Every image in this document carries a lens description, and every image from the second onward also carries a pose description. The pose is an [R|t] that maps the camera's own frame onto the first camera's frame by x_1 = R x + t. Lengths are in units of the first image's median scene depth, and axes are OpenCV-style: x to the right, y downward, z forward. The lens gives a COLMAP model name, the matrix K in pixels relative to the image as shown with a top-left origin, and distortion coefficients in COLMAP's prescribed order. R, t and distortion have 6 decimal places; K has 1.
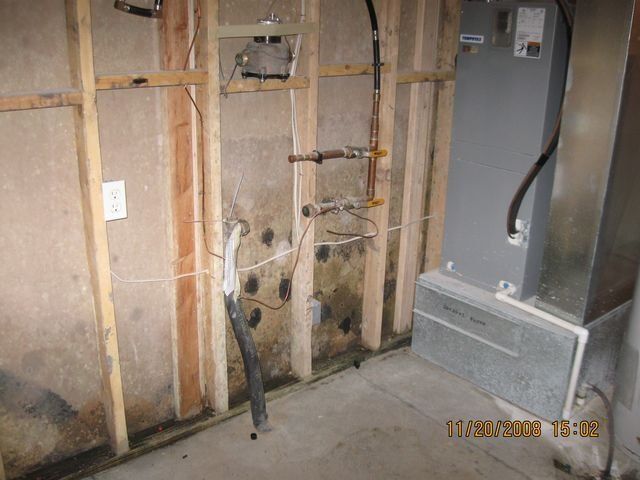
lens RADIAL K [[640.1, 0, 320.6], [0, 640.1, 242.0], [0, 0, 1]] dist [-0.110426, 0.000000]
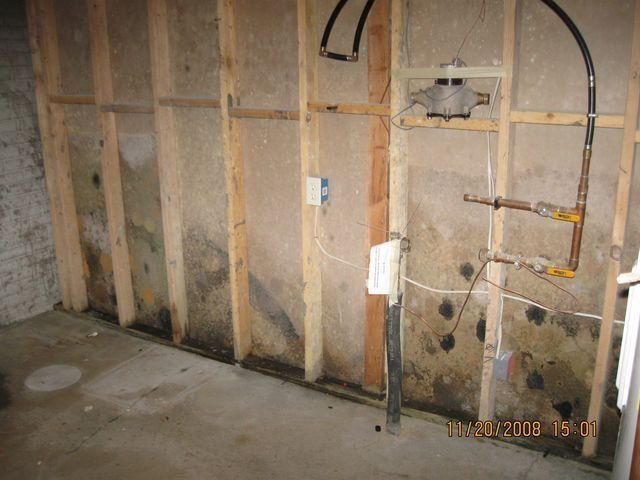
lens RADIAL K [[640.1, 0, 322.1], [0, 640.1, 238.3], [0, 0, 1]] dist [-0.110426, 0.000000]
pose [[0.339886, 0.244704, -0.908073, 0.812315], [-0.295901, 0.944344, 0.143725, -0.145851], [0.892704, 0.219850, 0.393378, 0.404042]]
